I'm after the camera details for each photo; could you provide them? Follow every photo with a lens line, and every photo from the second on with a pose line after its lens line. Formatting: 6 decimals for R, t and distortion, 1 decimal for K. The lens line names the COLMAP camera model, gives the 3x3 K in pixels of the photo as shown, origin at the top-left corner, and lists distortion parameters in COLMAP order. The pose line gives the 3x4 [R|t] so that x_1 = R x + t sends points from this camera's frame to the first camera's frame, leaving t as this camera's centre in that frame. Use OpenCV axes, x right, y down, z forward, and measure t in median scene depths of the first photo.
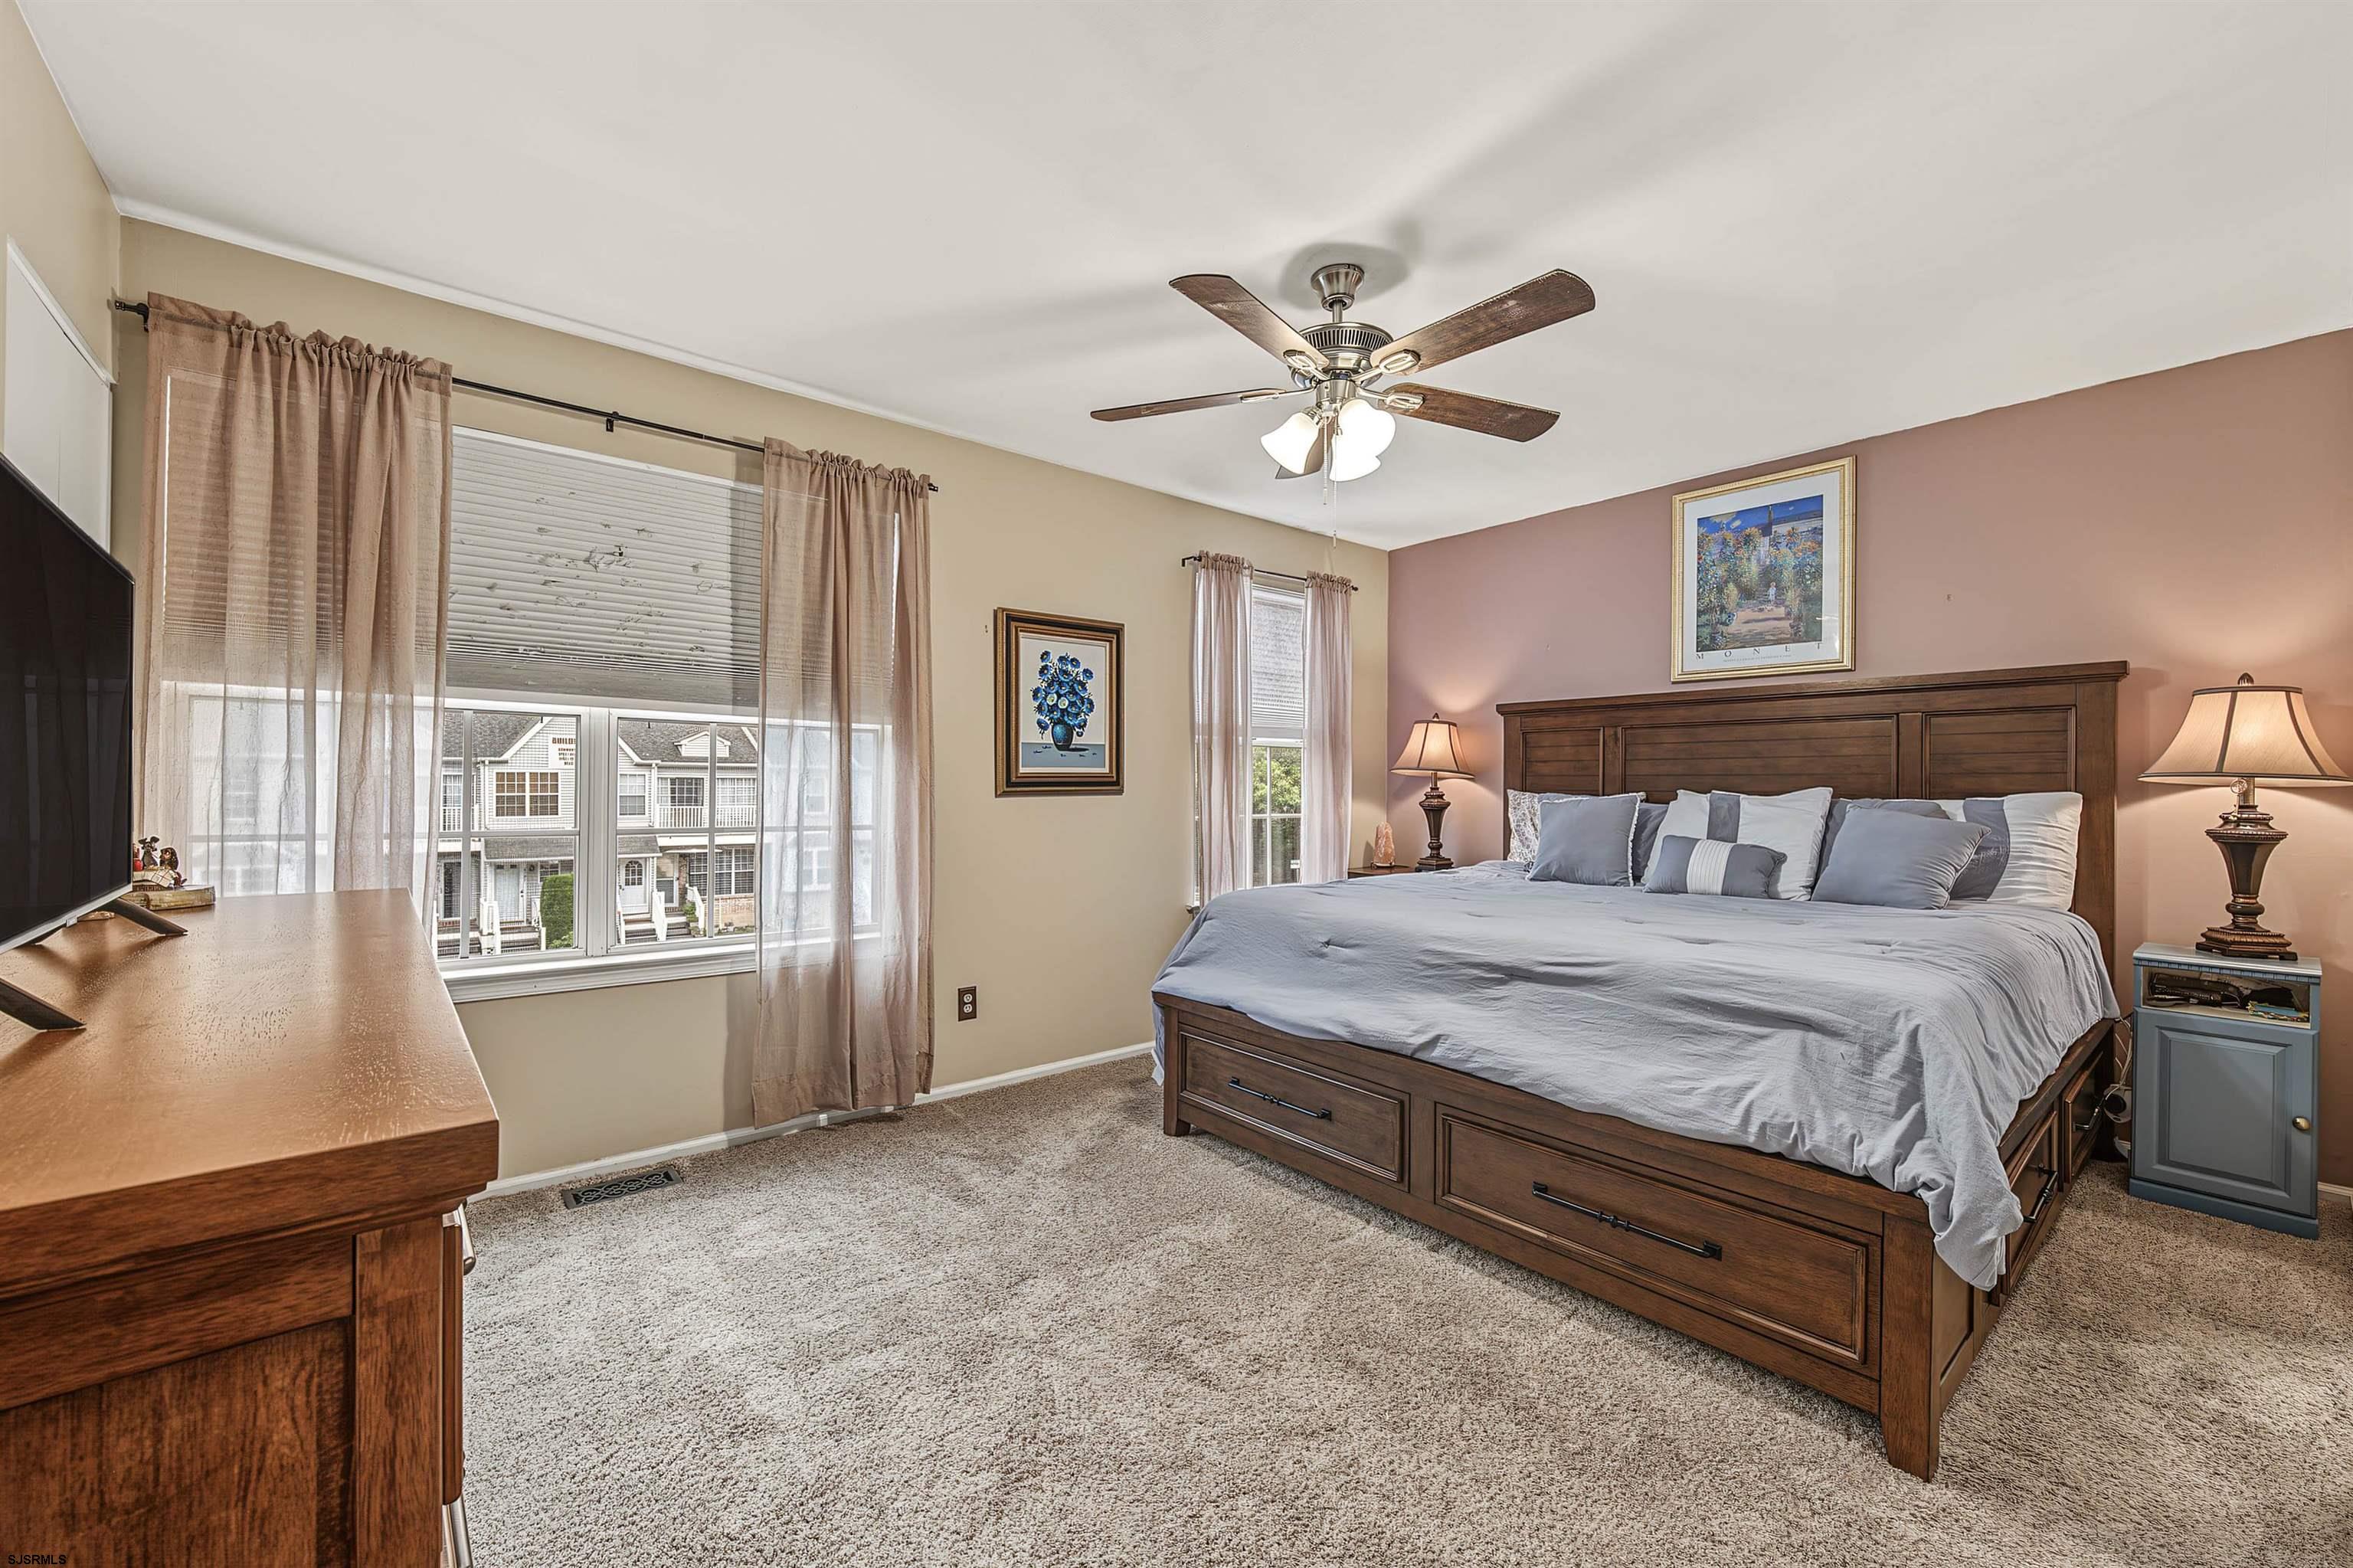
lens RADIAL K [[935.5, 0, 1171.5], [0, 935.5, 796.1], [0, 0, 1]] dist [-0.003405, -0.000299]
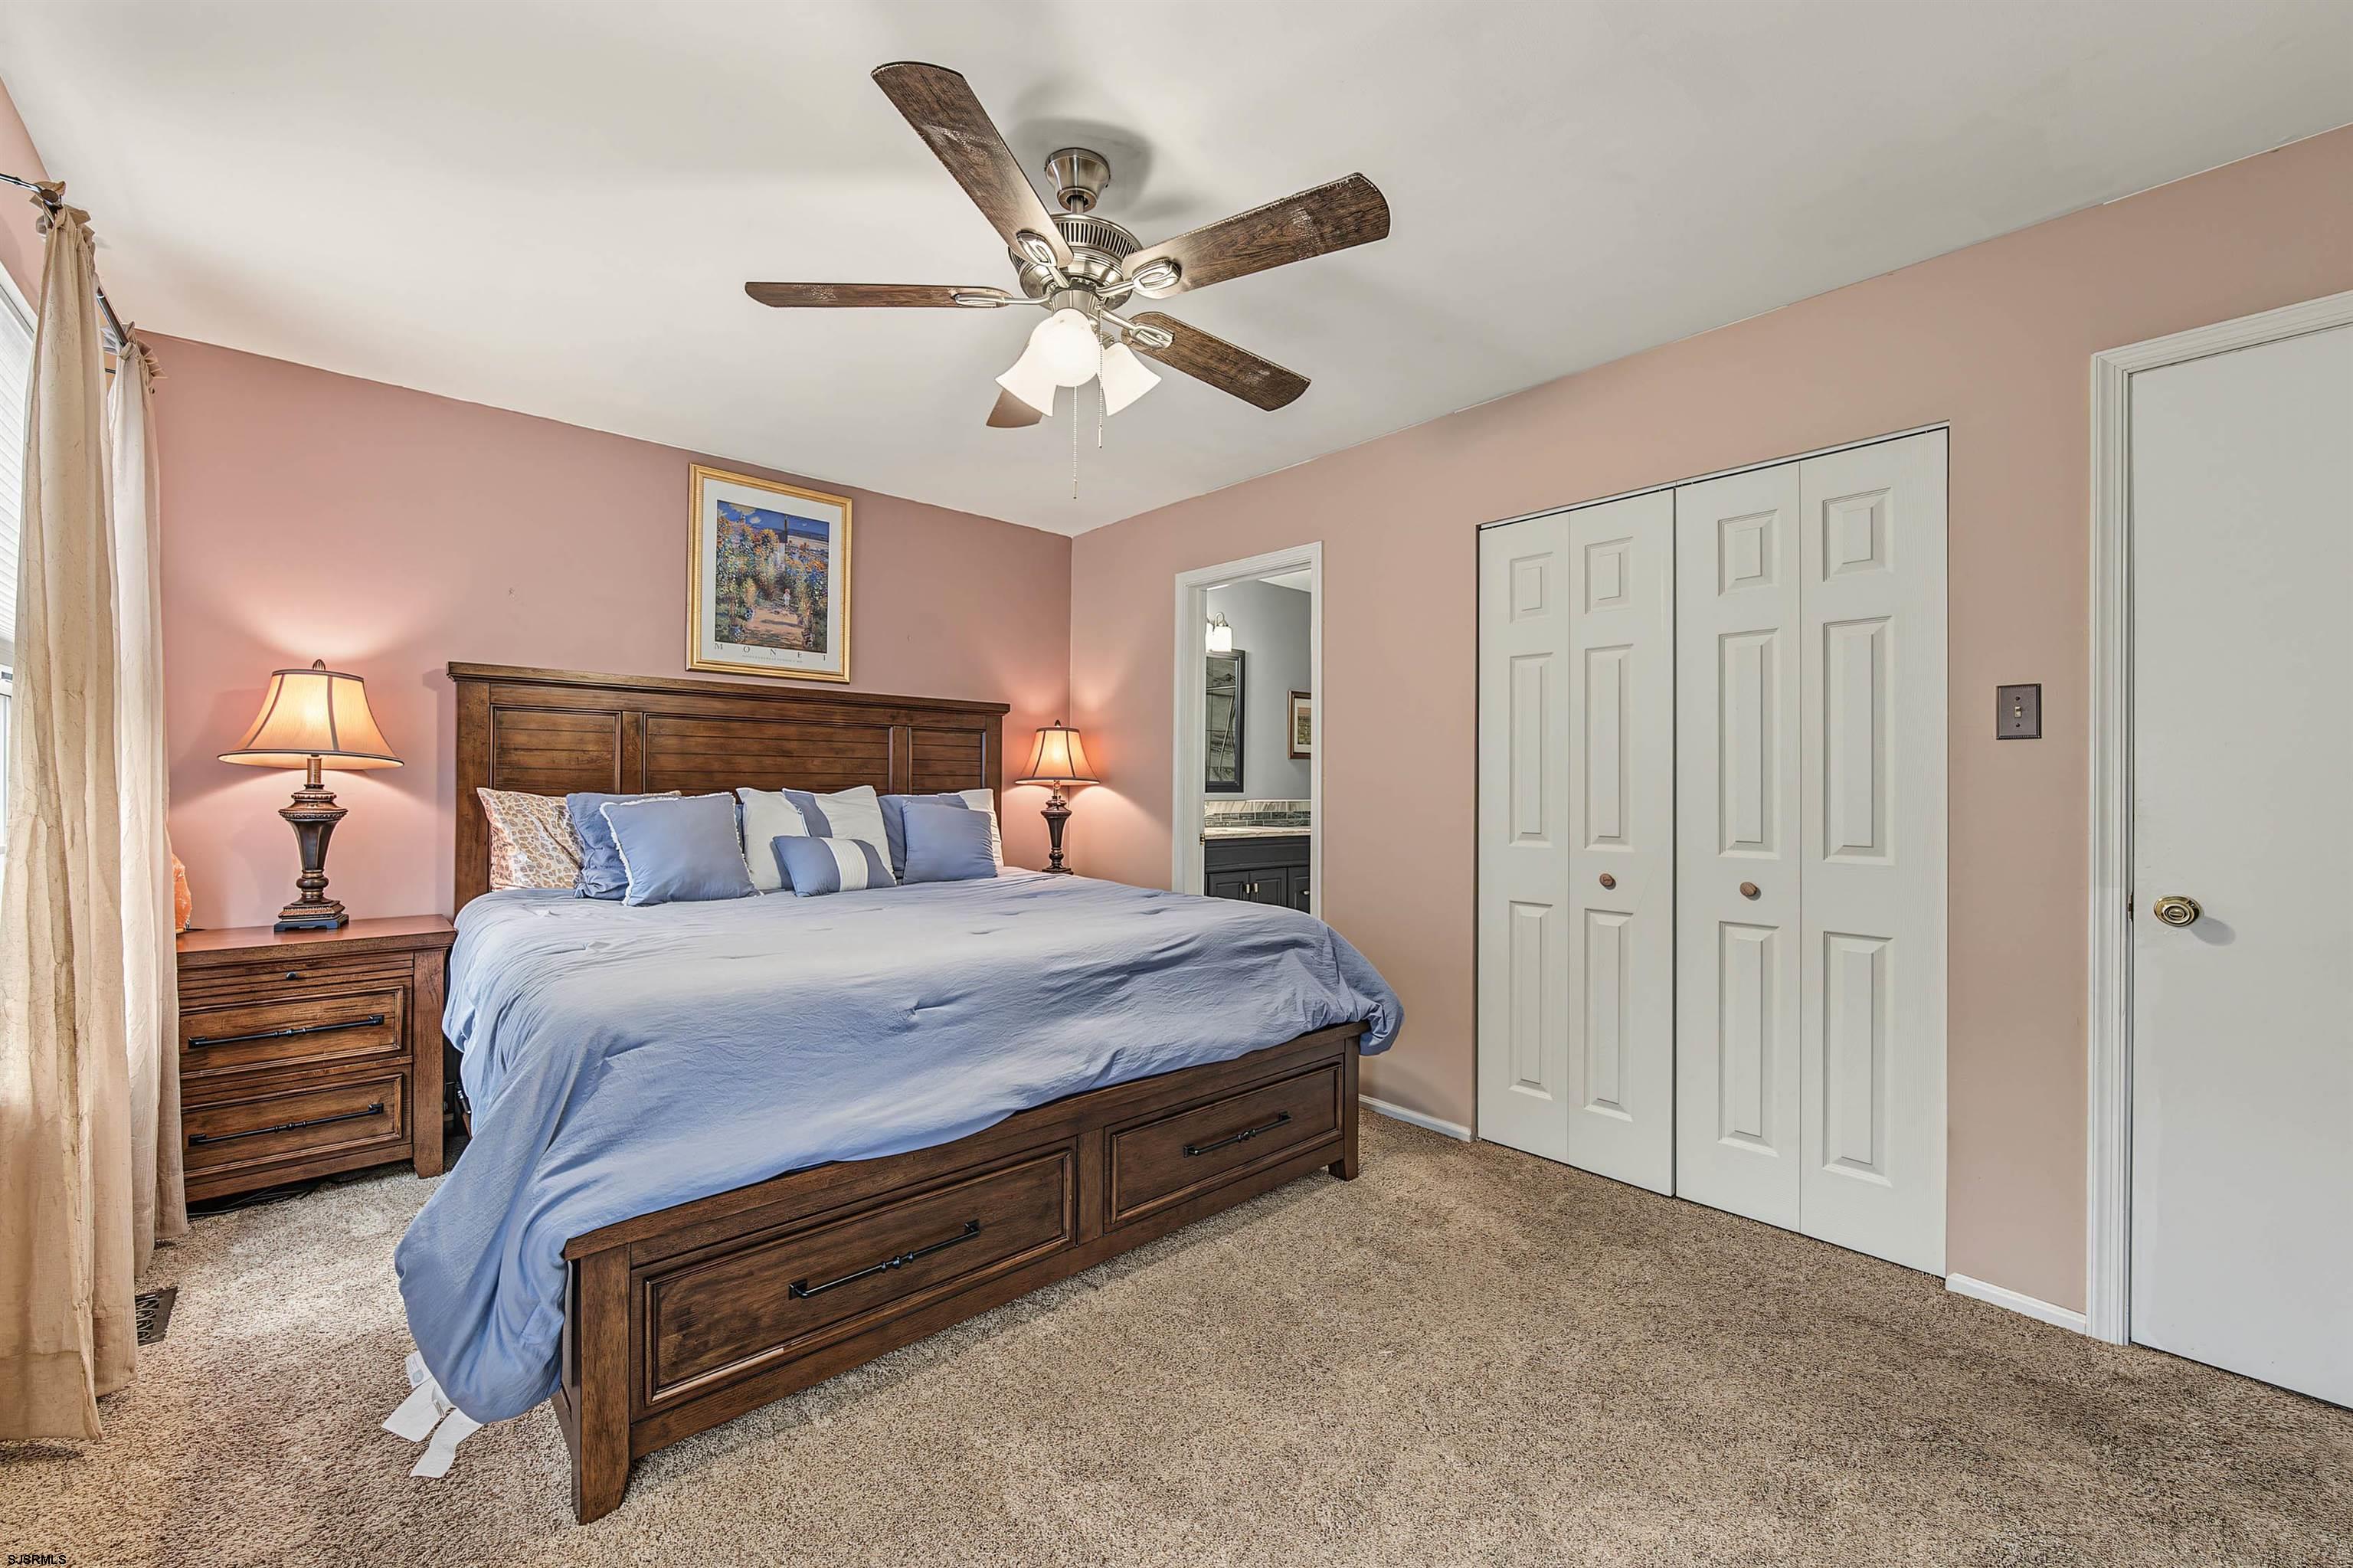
lens RADIAL K [[927.7, 0, 1166.3], [0, 927.7, 789.0], [0, 0, 1]] dist [-0.005101, -0.000461]
pose [[-0.036201, -0.009250, 0.999302, -0.410525], [0.003795, 0.999949, 0.009394, -0.013222], [-0.999337, 0.004133, -0.036164, 0.614249]]
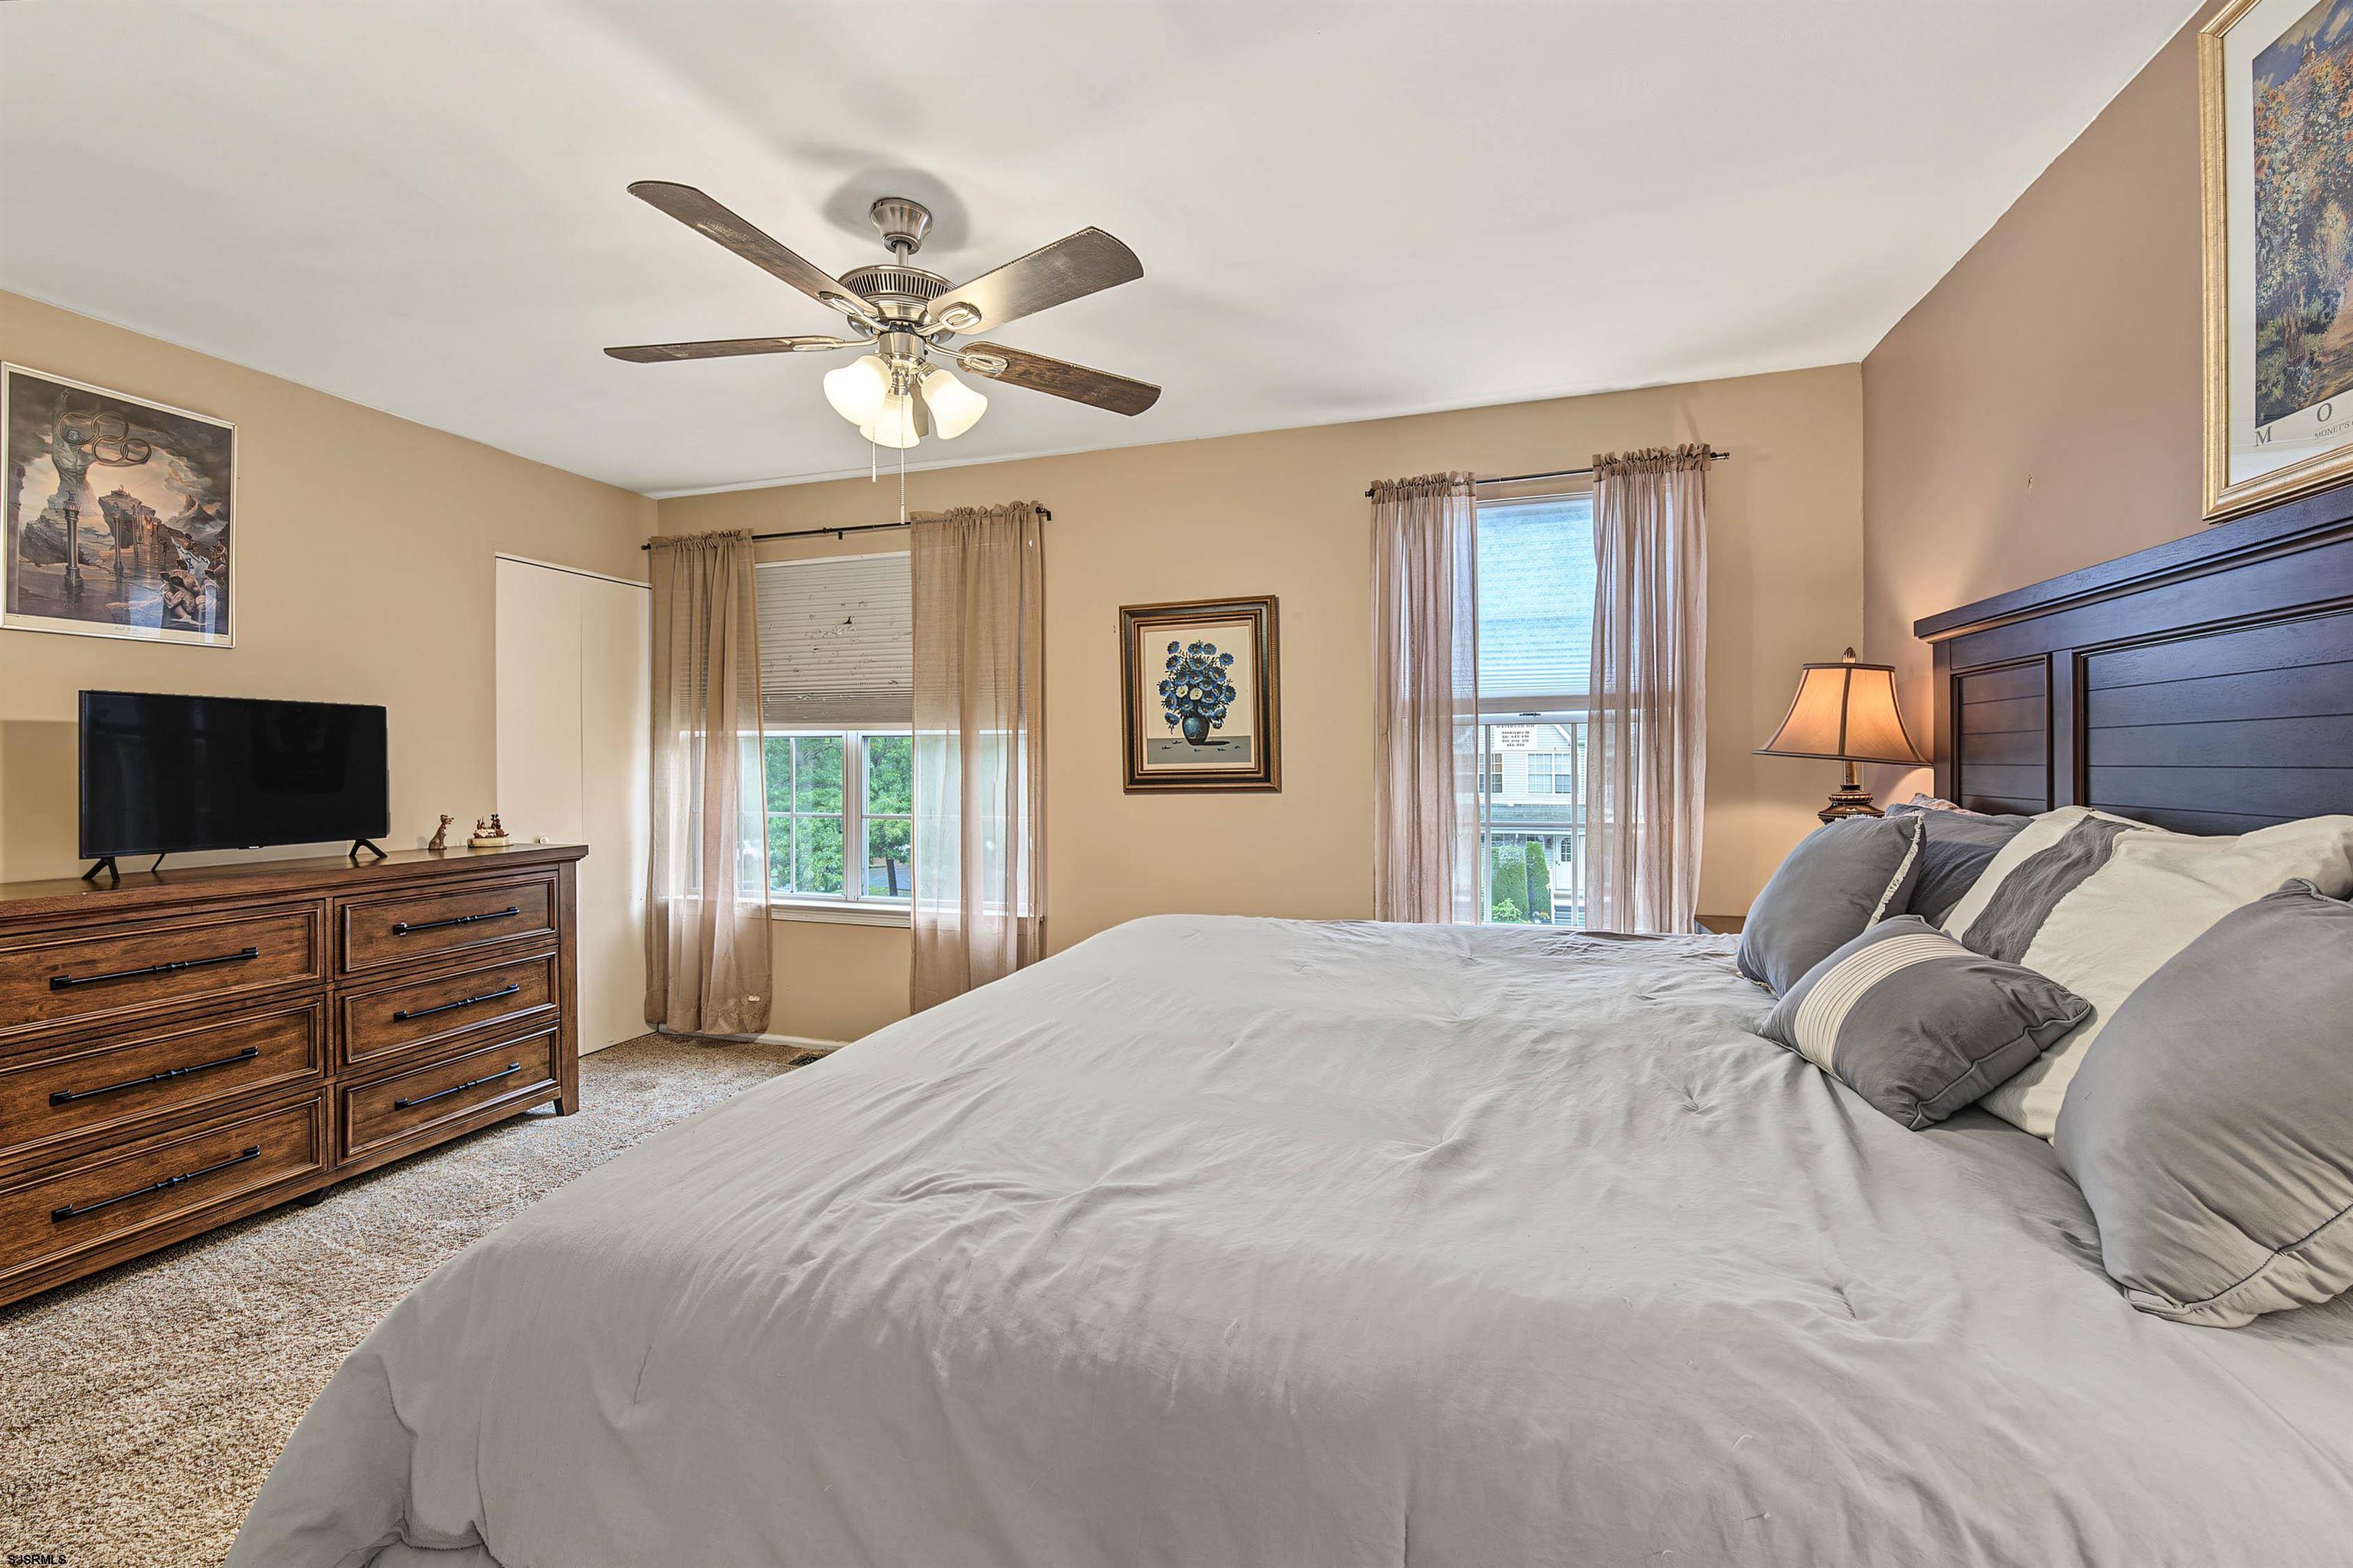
lens RADIAL K [[960.7, 0, 1167.7], [0, 960.7, 766.3], [0, 0, 1]] dist [-0.003393, -0.000376]
pose [[0.533187, -0.005510, -0.845979, 0.686165], [-0.000667, 0.999976, -0.006933, -0.021136], [0.845997, 0.004261, 0.533171, 0.471726]]
